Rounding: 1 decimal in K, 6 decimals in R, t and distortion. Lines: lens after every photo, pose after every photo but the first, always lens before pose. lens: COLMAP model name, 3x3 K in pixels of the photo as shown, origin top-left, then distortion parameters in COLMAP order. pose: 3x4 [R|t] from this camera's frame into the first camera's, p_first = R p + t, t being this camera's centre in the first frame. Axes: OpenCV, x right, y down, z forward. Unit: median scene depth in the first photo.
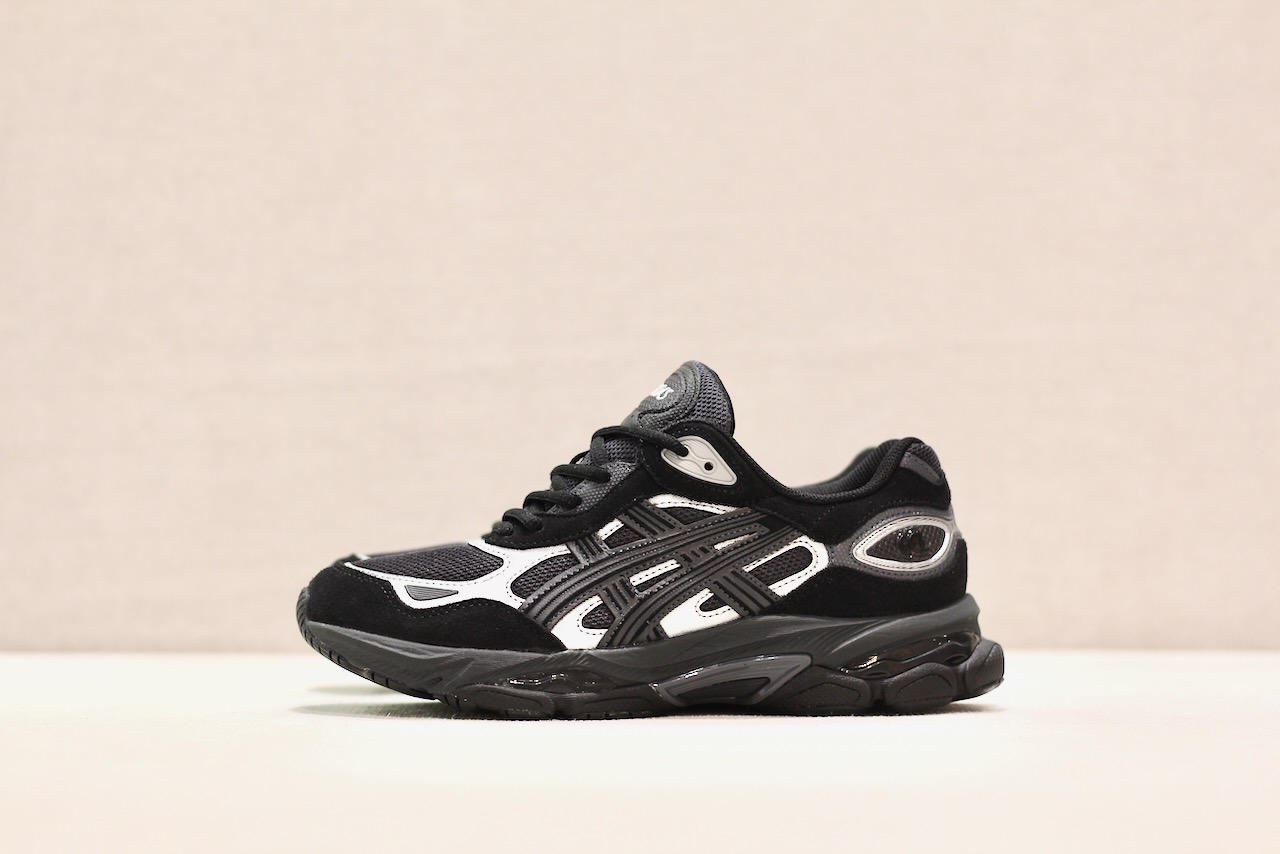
lens RADIAL K [[3198.7, 0, 640.0], [0, 3198.7, 427.0], [0, 0, 1]] dist [-0.090295, 0.039341]
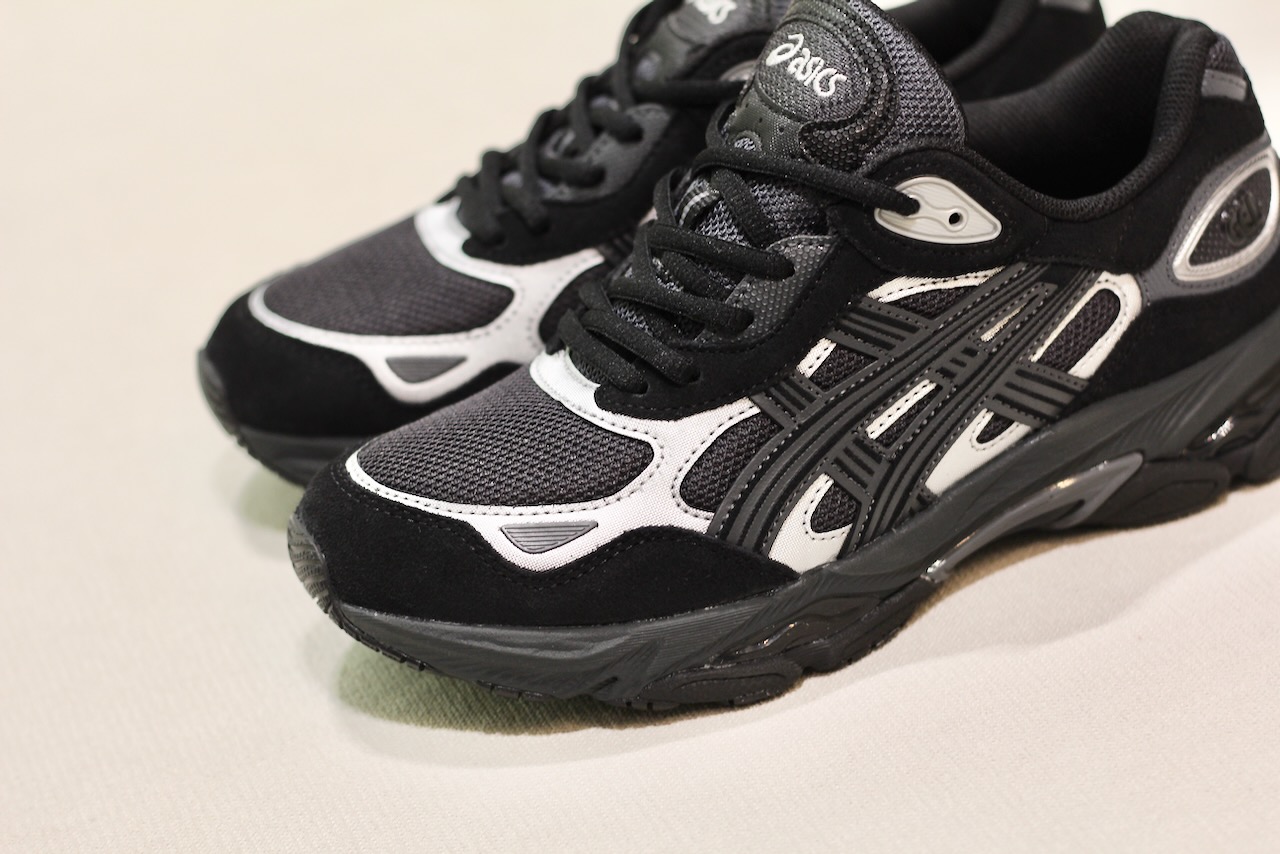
lens RADIAL K [[3198.7, 0, 640.0], [0, 3198.7, 427.0], [0, 0, 1]] dist [-0.090295, 0.039341]
pose [[0.941276, -0.273846, 0.197503, -0.161910], [0.149380, 0.862356, 0.483764, -0.250930], [-0.302795, -0.425852, 0.852623, 0.495076]]
